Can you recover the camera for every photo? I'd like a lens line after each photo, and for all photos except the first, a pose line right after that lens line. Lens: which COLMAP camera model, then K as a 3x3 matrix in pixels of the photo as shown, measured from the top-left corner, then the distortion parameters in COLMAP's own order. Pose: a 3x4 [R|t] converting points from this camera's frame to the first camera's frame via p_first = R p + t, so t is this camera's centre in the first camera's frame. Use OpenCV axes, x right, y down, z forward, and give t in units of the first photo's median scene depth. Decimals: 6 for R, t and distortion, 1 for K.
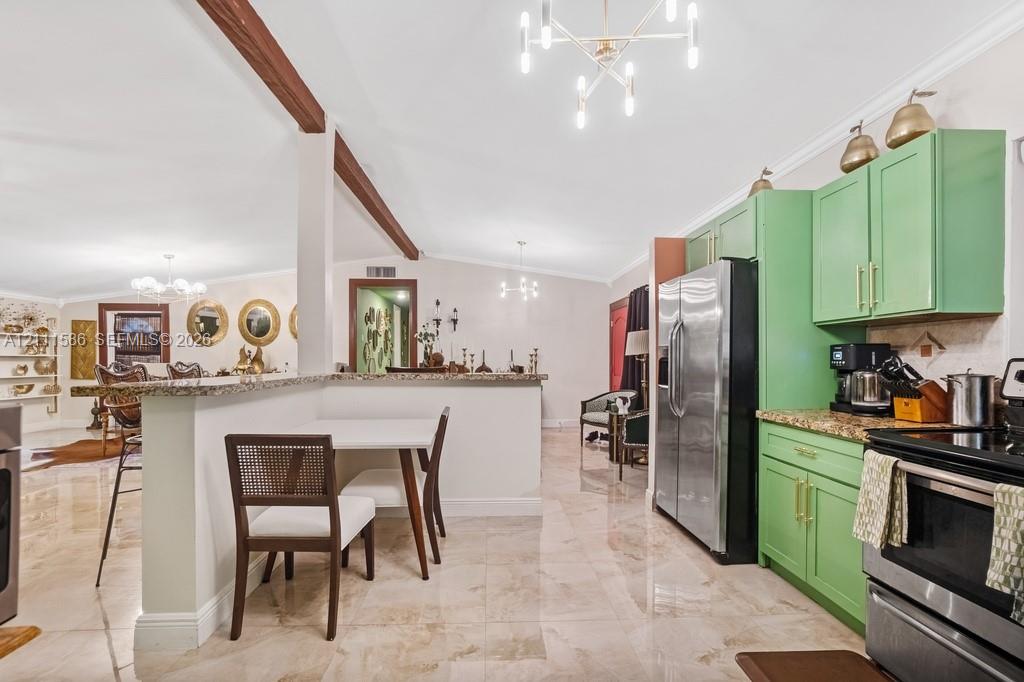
lens RADIAL K [[454.8, 0, 492.8], [0, 454.8, 369.8], [0, 0, 1]] dist [-0.042345, 0.012285]
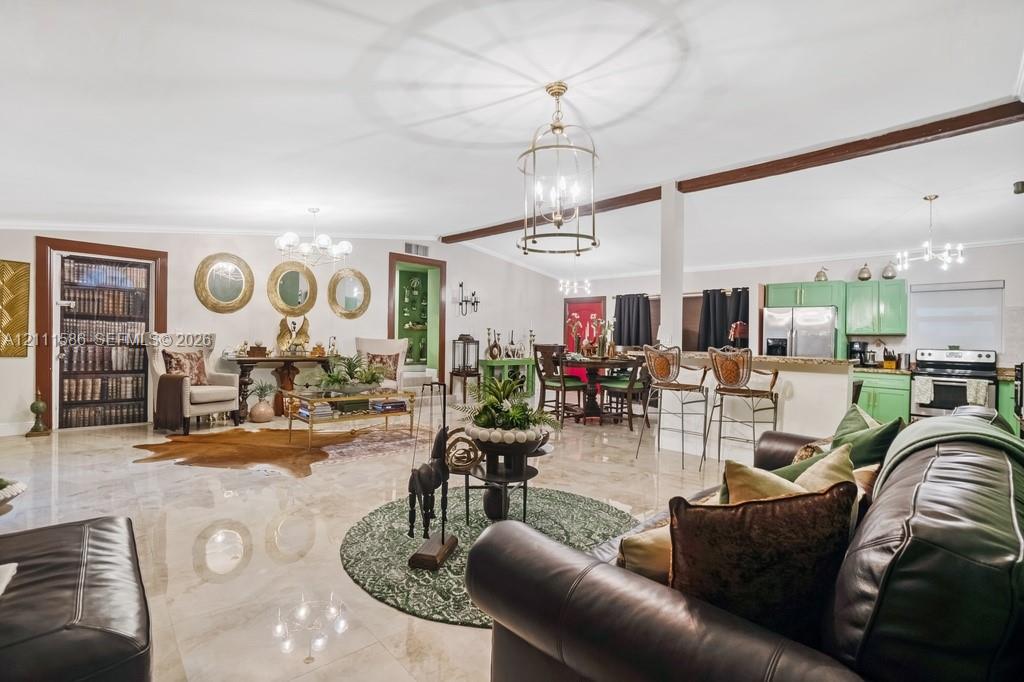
lens RADIAL K [[454.8, 0, 510.5], [0, 454.8, 330.3], [0, 0, 1]] dist [-0.042345, 0.012285]
pose [[0.763158, 0.031236, 0.645456, -2.713780], [-0.012291, 0.999352, -0.033831, -0.011480], [-0.646095, 0.017885, 0.763048, 0.306072]]
